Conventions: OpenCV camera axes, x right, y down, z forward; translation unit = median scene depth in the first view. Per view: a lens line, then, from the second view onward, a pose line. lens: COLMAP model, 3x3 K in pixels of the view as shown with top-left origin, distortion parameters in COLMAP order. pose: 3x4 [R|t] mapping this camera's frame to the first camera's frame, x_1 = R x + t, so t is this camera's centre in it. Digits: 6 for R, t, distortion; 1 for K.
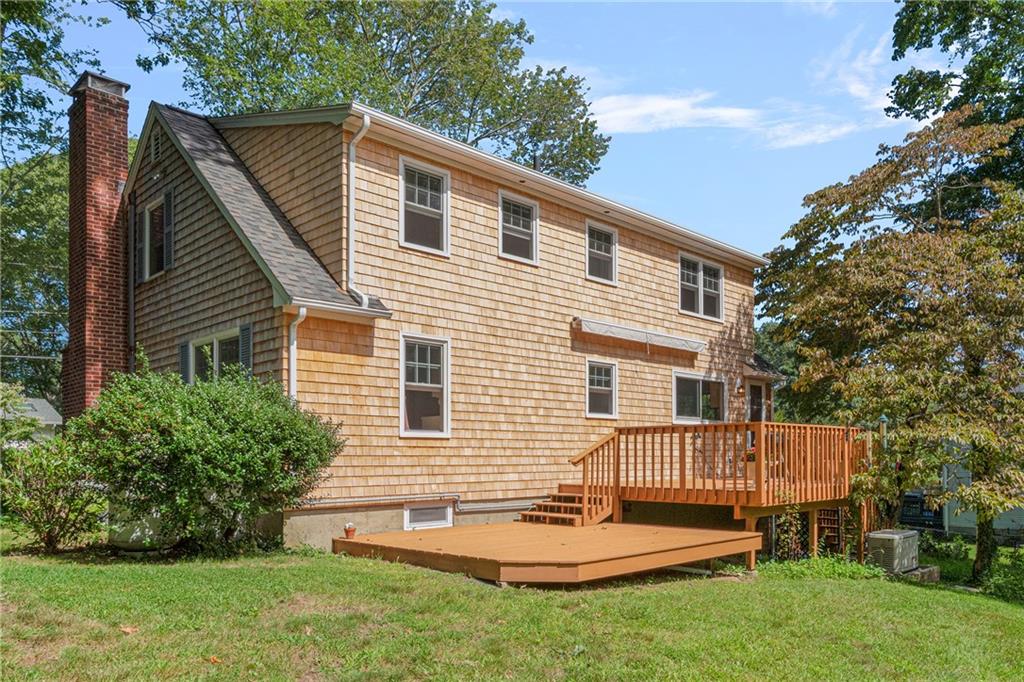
lens RADIAL K [[743.1, 0, 512.0], [0, 743.1, 341.0], [0, 0, 1]] dist [-0.000548, -0.001047]
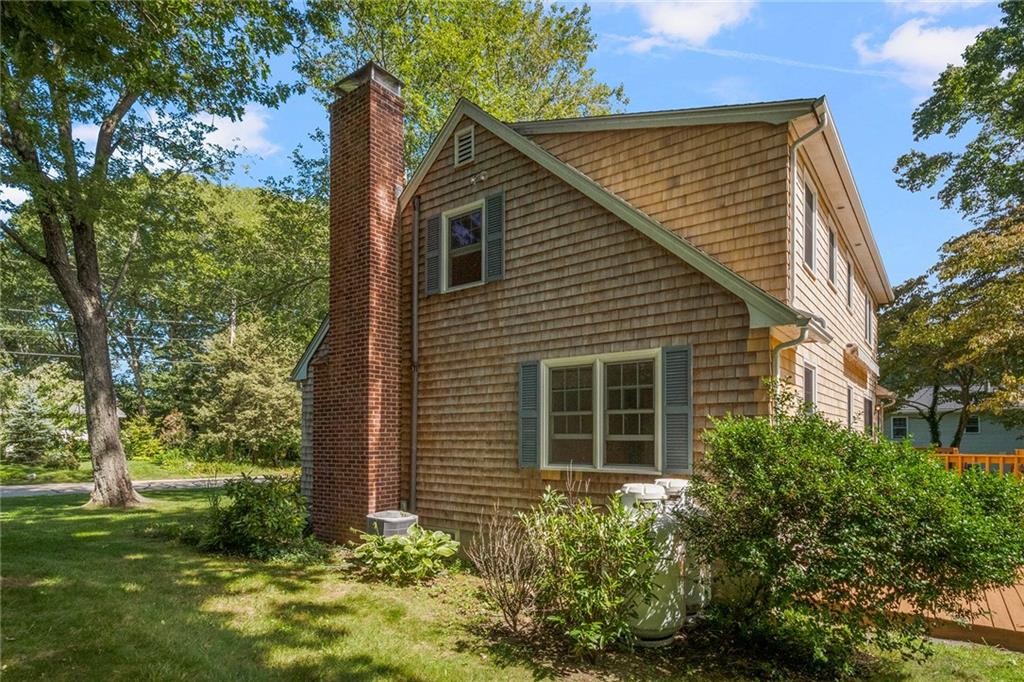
lens RADIAL K [[549.4, 0, 512.8], [0, 549.4, 355.7], [0, 0, 1]] dist [0.002826, 0.000216]
pose [[0.990235, 0.024377, 0.137263, -0.488029], [-0.025579, 0.999648, 0.007000, -0.008593], [-0.137045, -0.010443, 0.990510, 0.300311]]
